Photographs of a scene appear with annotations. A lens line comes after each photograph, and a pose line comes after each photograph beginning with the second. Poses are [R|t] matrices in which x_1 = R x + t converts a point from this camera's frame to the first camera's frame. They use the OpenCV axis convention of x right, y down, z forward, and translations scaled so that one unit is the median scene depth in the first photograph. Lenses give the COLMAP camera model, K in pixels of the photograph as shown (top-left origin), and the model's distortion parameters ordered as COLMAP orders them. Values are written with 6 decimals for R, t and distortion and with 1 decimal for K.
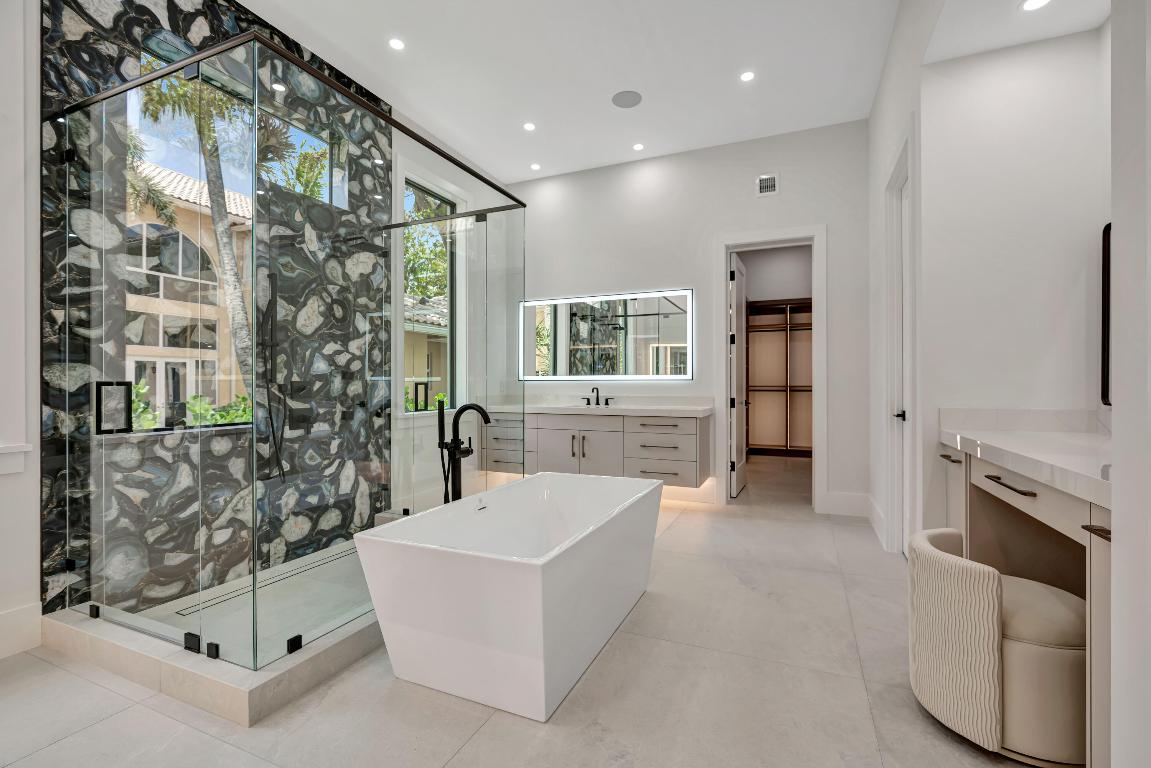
lens RADIAL K [[516.6, 0, 576.0], [0, 516.6, 383.7], [0, 0, 1]] dist [-0.006941, 0.002057]
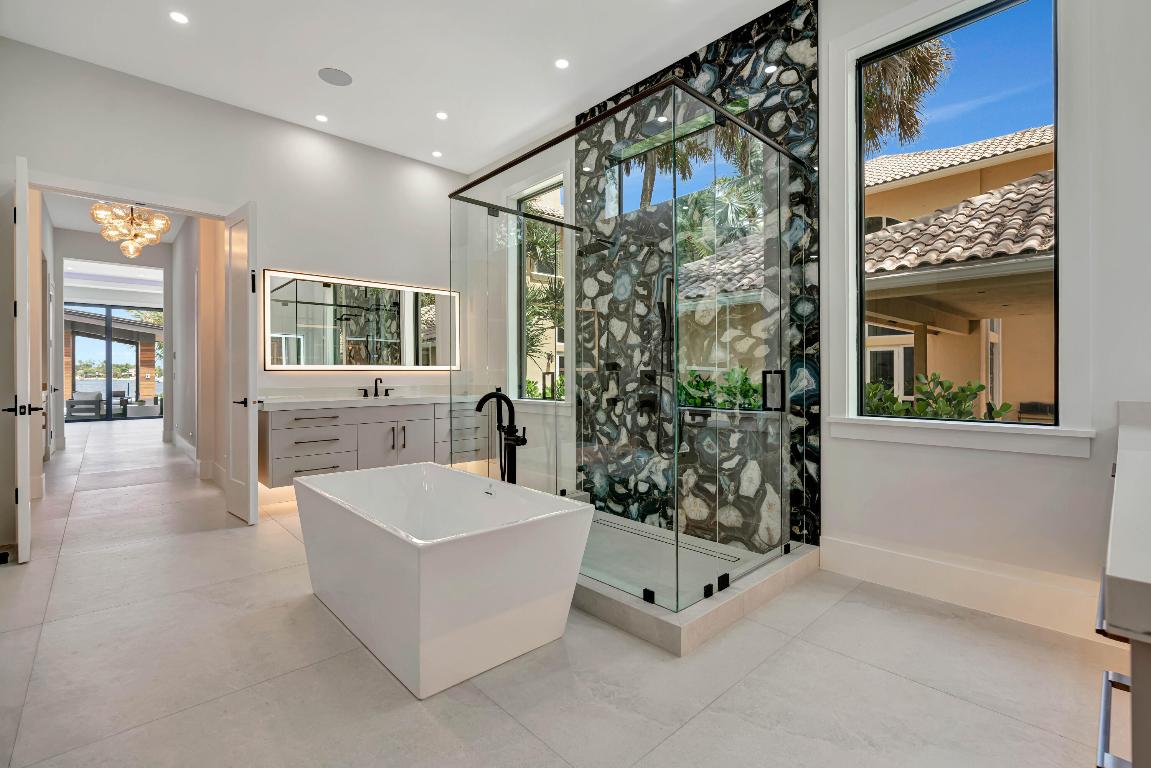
lens RADIAL K [[516.6, 0, 572.1], [0, 516.6, 373.8], [0, 0, 1]] dist [-0.006941, 0.002057]
pose [[-0.396701, 0.001930, -0.917946, 0.536328], [0.004900, 0.999988, -0.000015, 0.000821], [0.917935, -0.004504, -0.396706, 1.184625]]
